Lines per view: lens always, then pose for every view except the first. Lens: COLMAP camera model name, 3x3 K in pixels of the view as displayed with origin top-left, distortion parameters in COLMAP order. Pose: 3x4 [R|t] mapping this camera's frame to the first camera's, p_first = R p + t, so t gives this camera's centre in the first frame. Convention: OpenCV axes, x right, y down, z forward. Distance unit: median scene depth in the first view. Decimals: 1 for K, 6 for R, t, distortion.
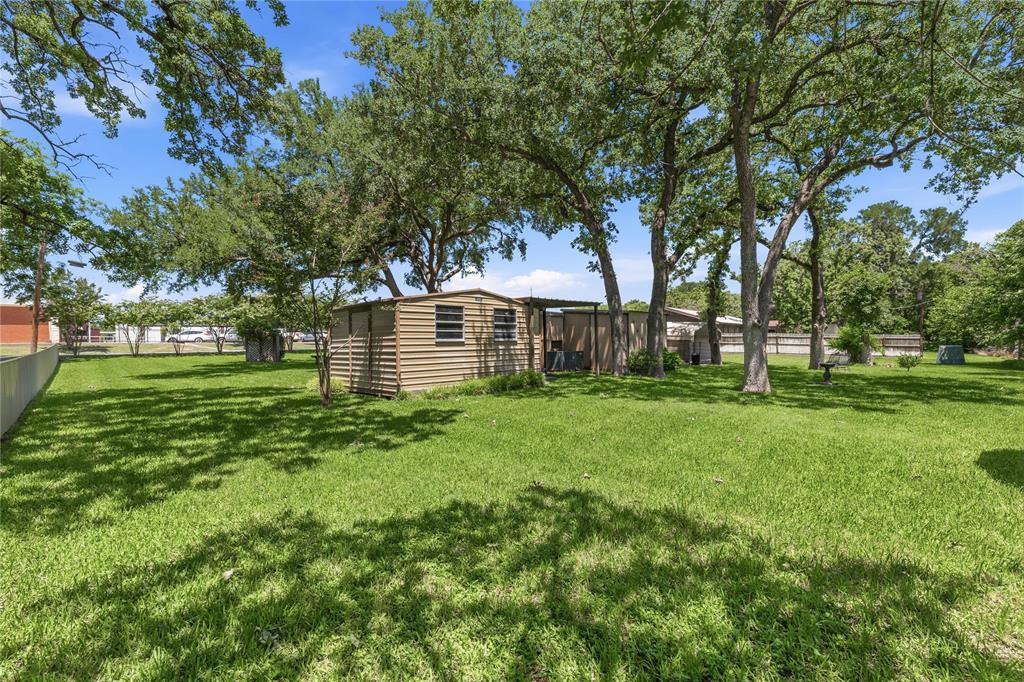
lens RADIAL K [[440.1, 0, 512.0], [0, 440.1, 341.0], [0, 0, 1]] dist [-0.000728, 0.000004]
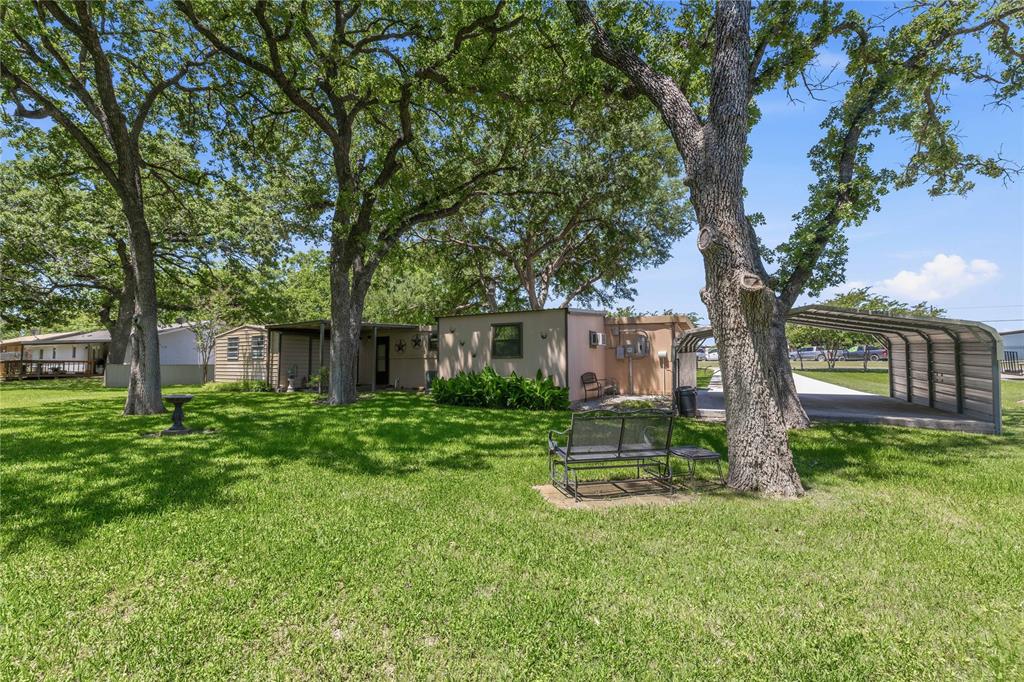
lens RADIAL K [[440.1, 0, 512.0], [0, 440.1, 341.0], [0, 0, 1]] dist [-0.000728, 0.000004]
pose [[0.220649, -0.043491, -0.974383, 1.529111], [-0.000408, 0.999001, -0.044682, 0.007701], [0.975353, 0.010256, 0.220411, 1.452767]]
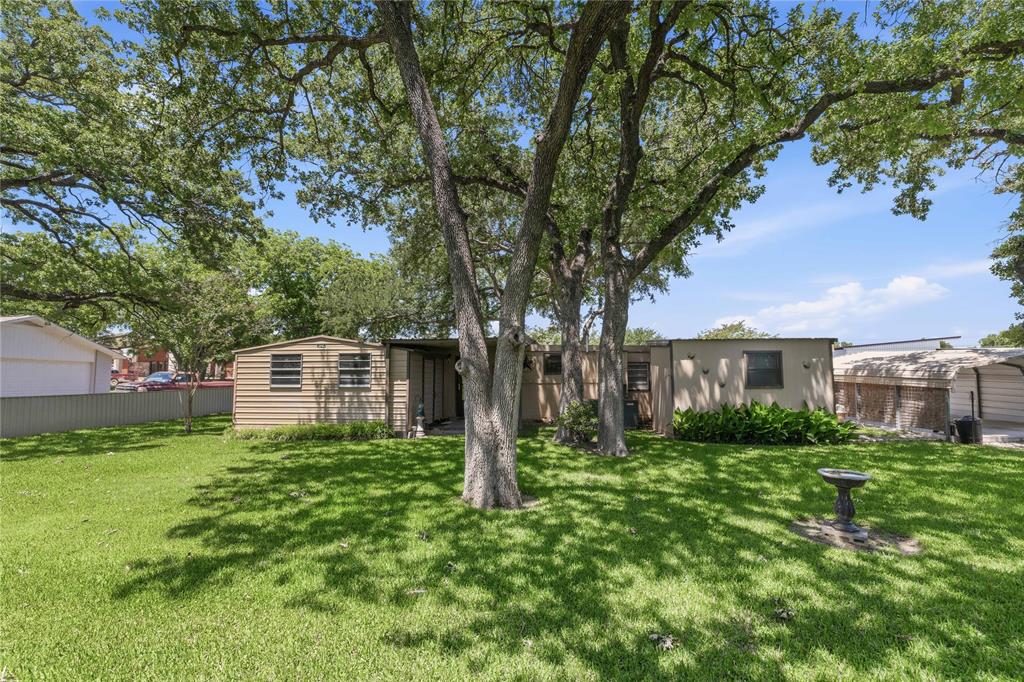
lens RADIAL K [[440.1, 0, 512.0], [0, 440.1, 341.0], [0, 0, 1]] dist [-0.000728, 0.000004]
pose [[0.633947, -0.053274, -0.771539, 0.914040], [-0.004436, 0.997358, -0.072511, -0.031530], [0.773364, 0.049390, 0.632036, 0.642007]]
